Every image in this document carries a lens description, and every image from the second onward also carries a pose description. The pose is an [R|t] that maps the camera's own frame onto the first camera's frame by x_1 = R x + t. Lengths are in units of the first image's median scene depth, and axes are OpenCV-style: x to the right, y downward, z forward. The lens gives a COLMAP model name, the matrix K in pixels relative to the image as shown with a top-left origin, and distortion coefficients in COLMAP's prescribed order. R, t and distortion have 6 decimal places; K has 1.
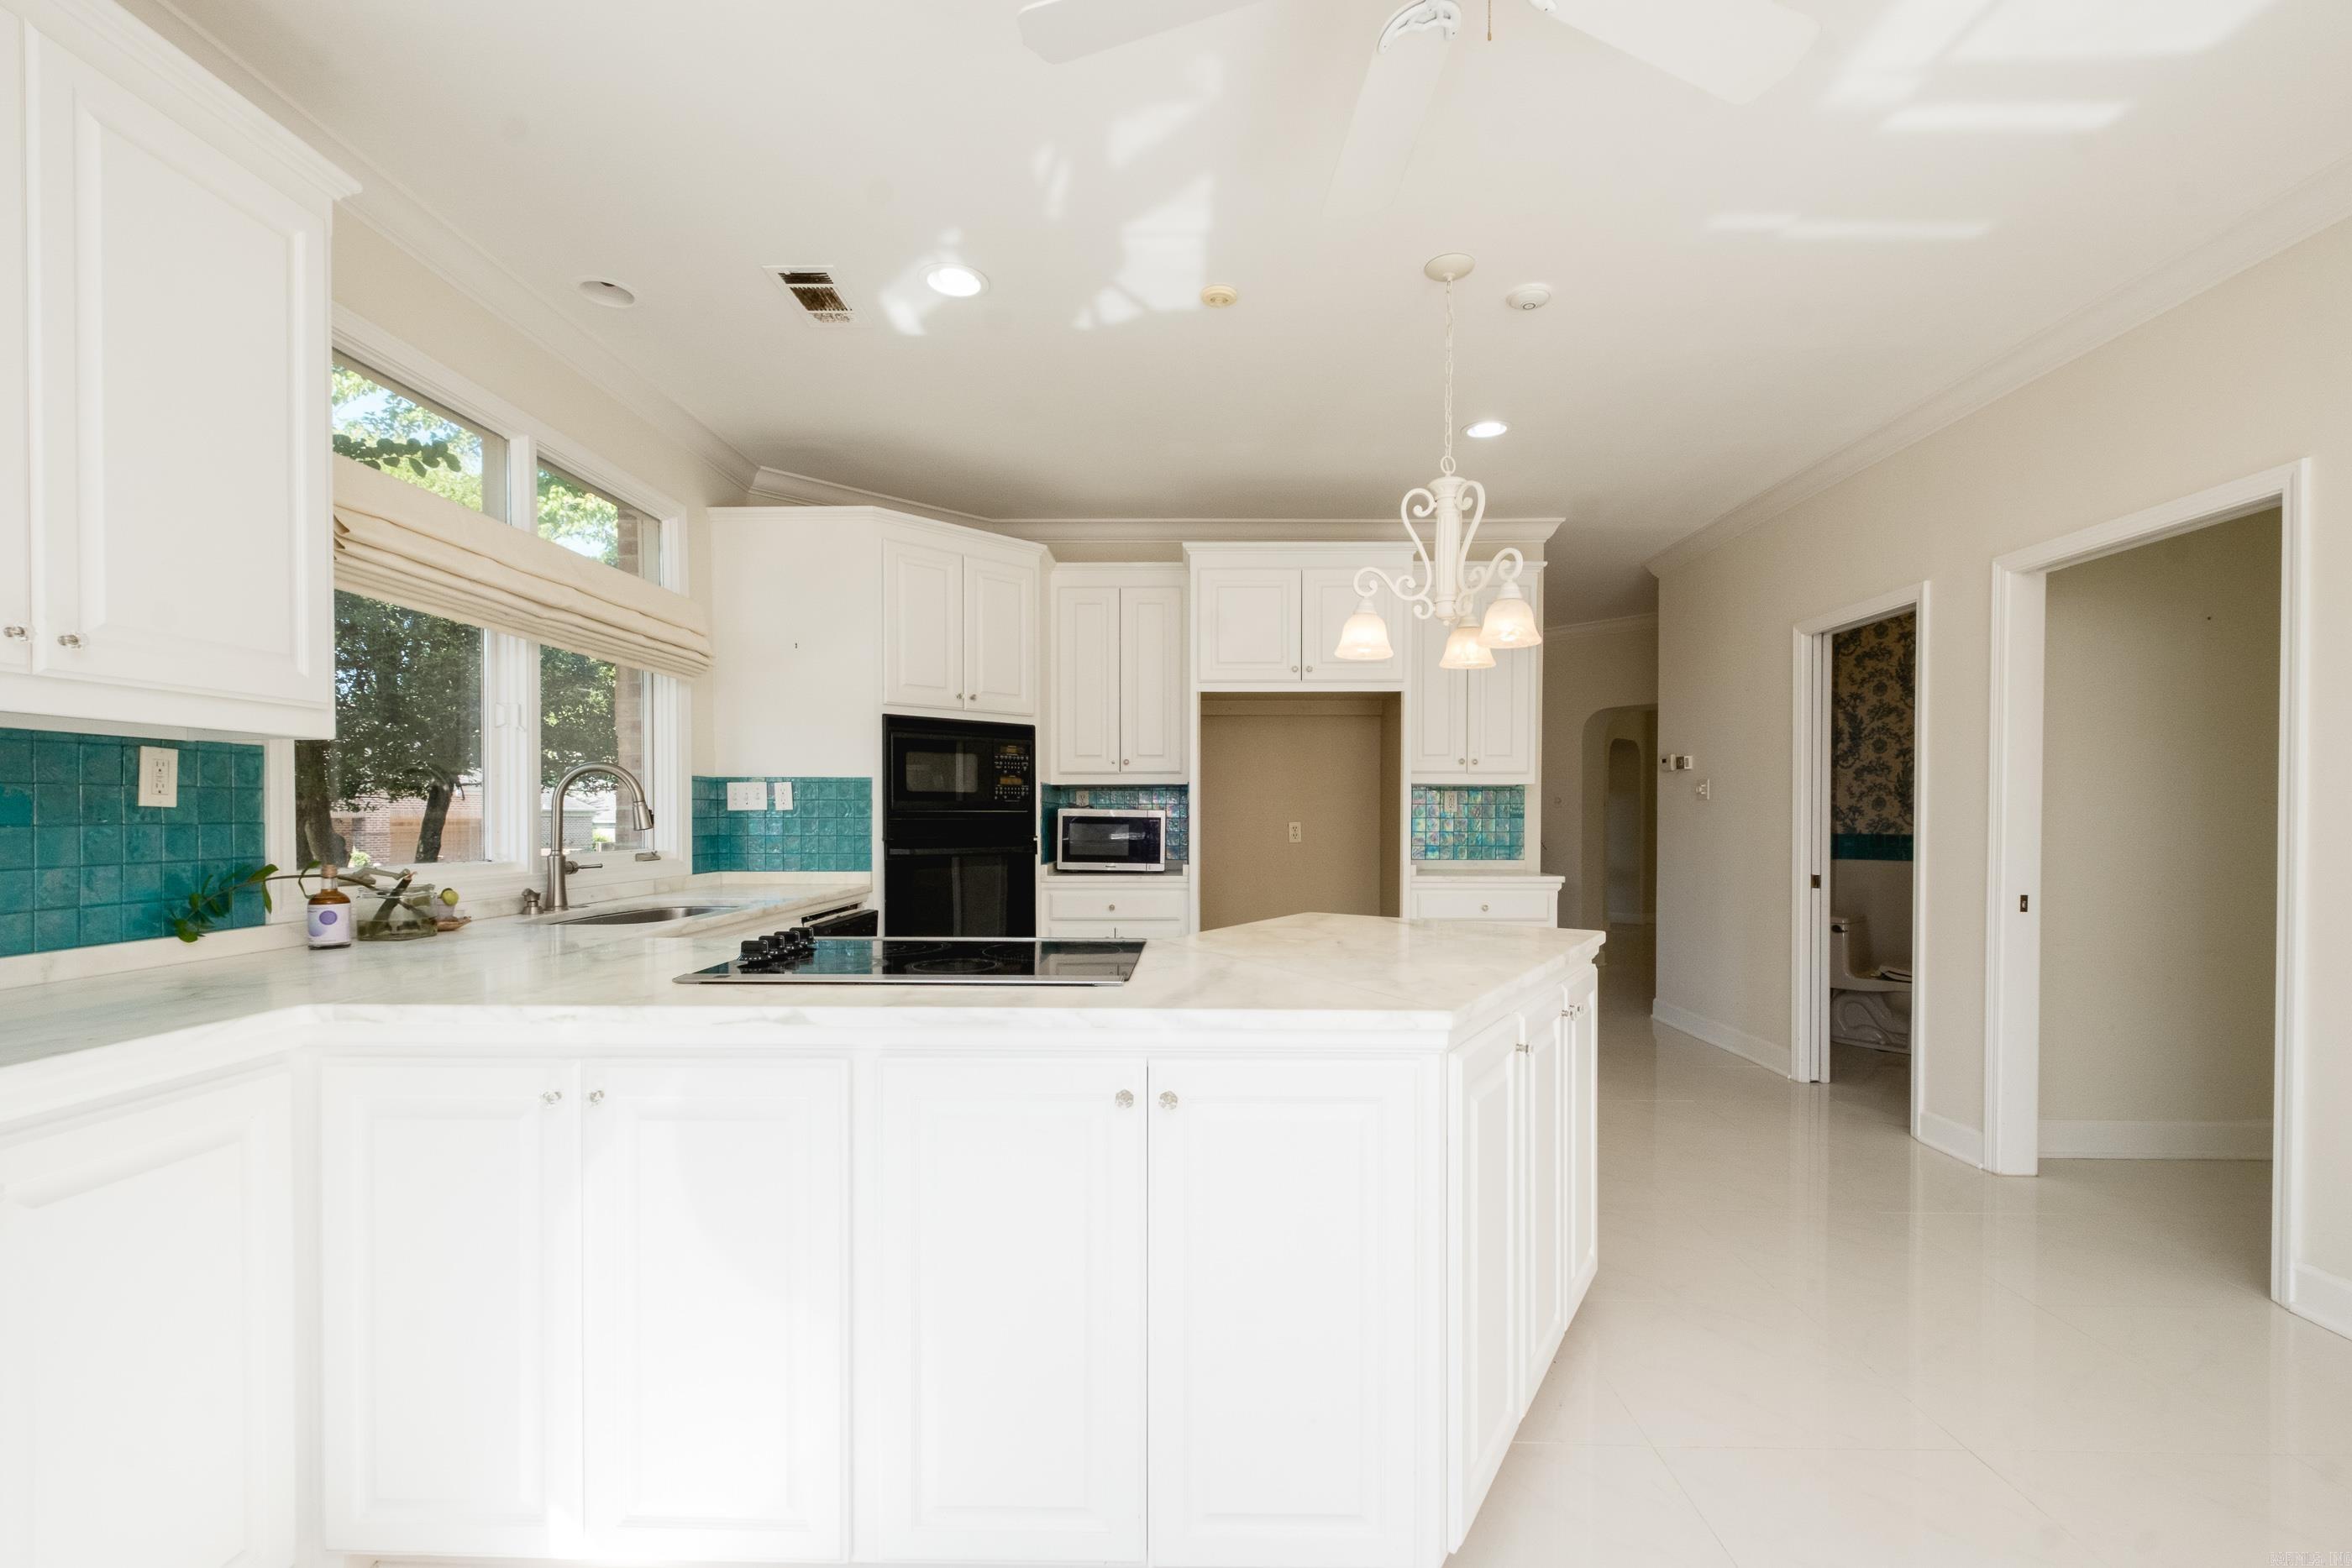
lens RADIAL K [[1032.7, 0, 1185.8], [0, 1032.7, 826.4], [0, 0, 1]] dist [0.002773, -0.002412]
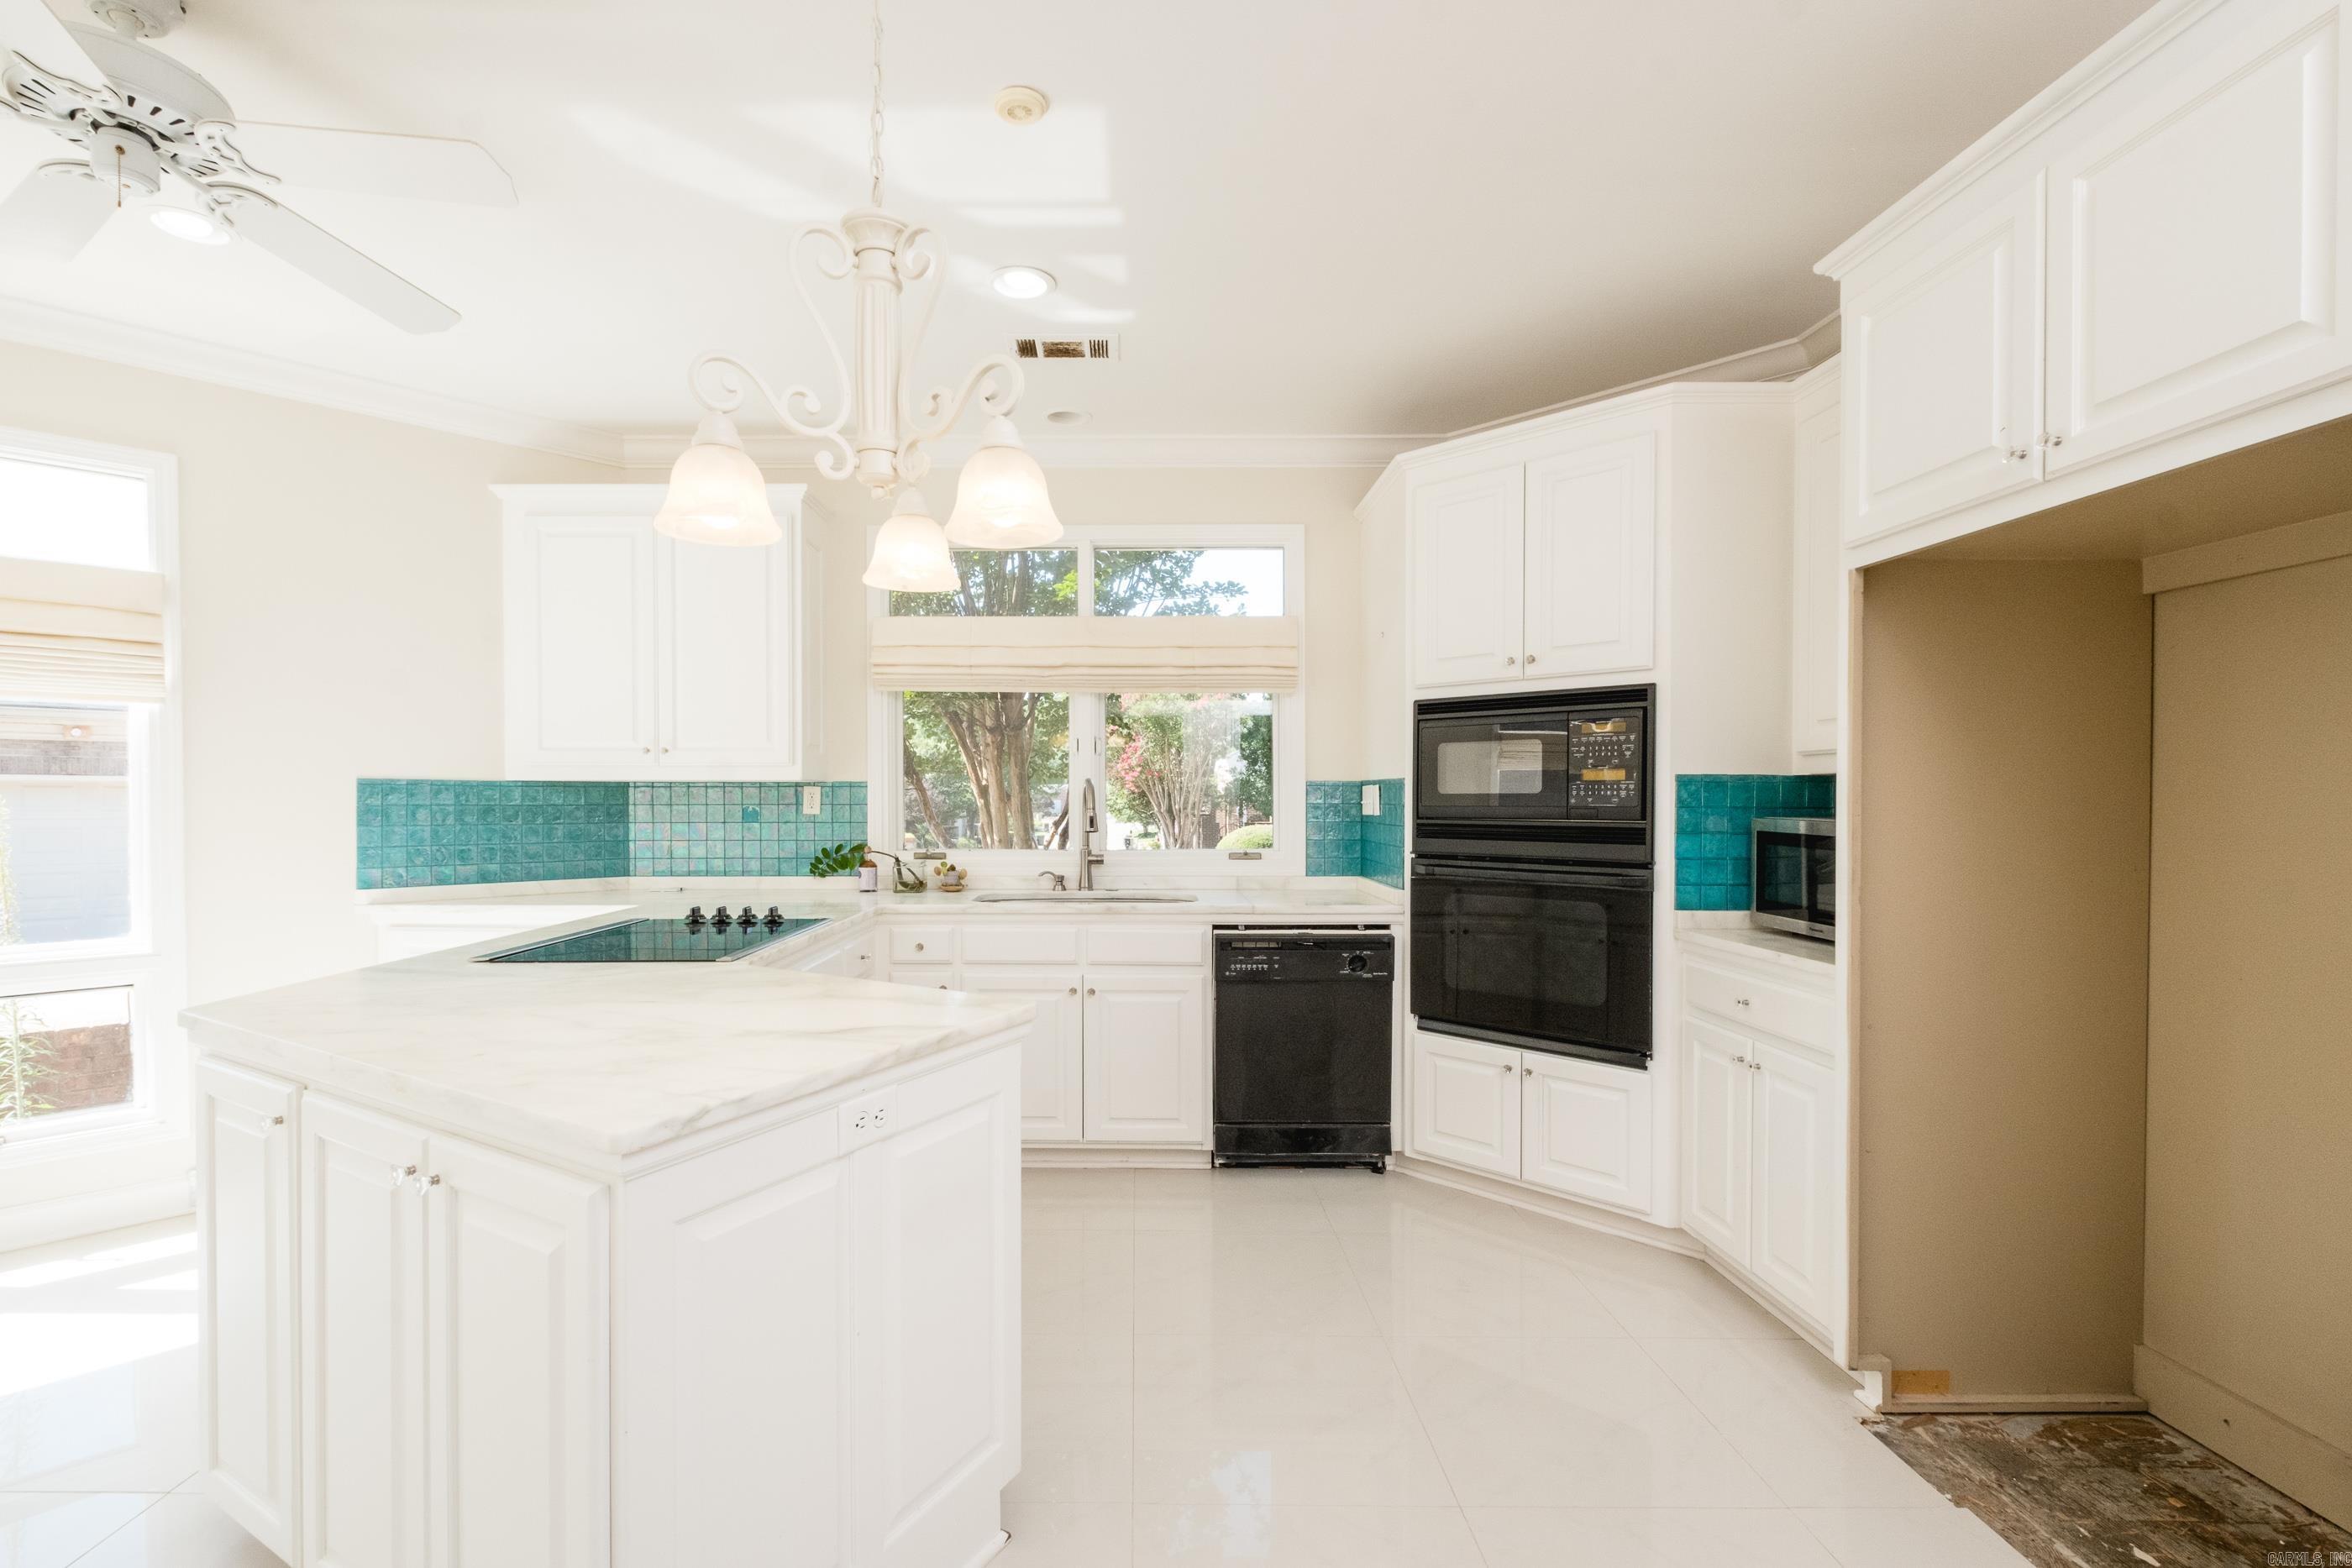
lens RADIAL K [[1032.7, 0, 1133.1], [0, 1032.7, 815.8], [0, 0, 1]] dist [0.002773, -0.002412]
pose [[-0.004801, 0.017456, -0.999836, 0.552454], [-0.011239, 0.999784, 0.017509, -0.029914], [0.999925, 0.011321, -0.004604, 0.810865]]
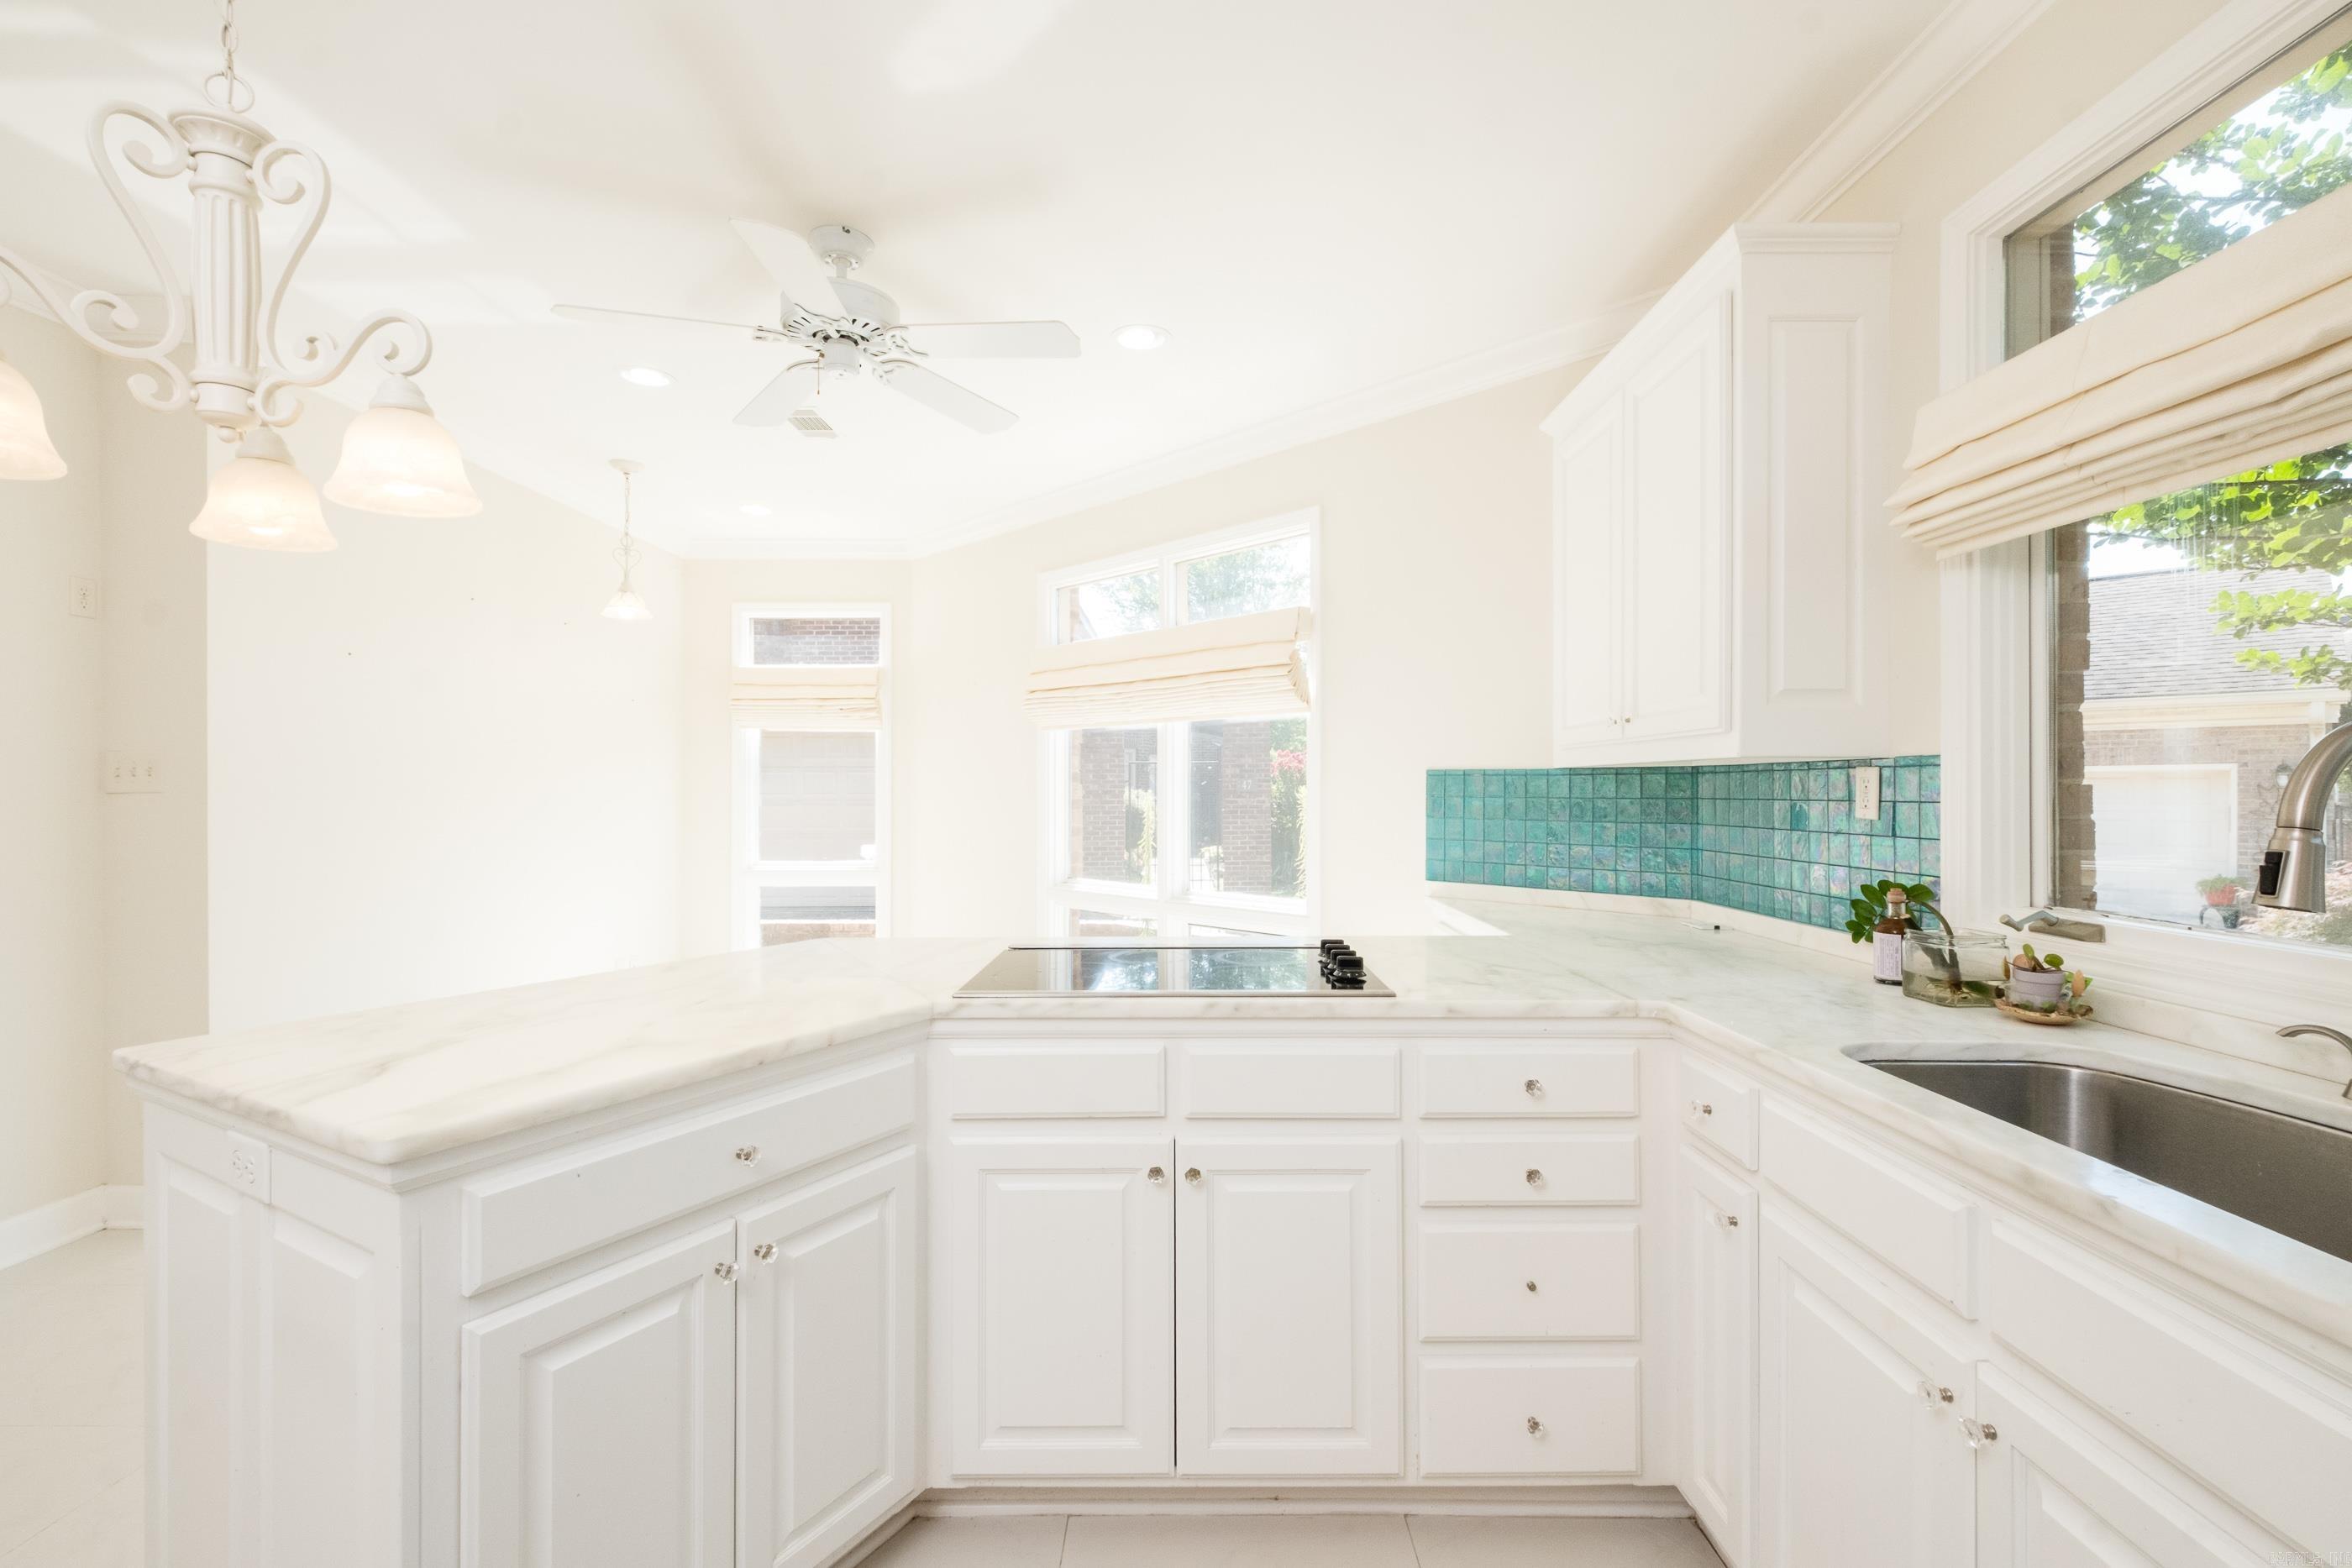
lens RADIAL K [[1032.7, 0, 1168.8], [0, 1032.7, 782.6], [0, 0, 1]] dist [0.002773, -0.002412]
pose [[-0.999941, -0.001971, -0.010674, -0.105848], [-0.002032, 0.999981, 0.005764, -0.031764], [0.010663, 0.005785, -0.999926, 1.028505]]
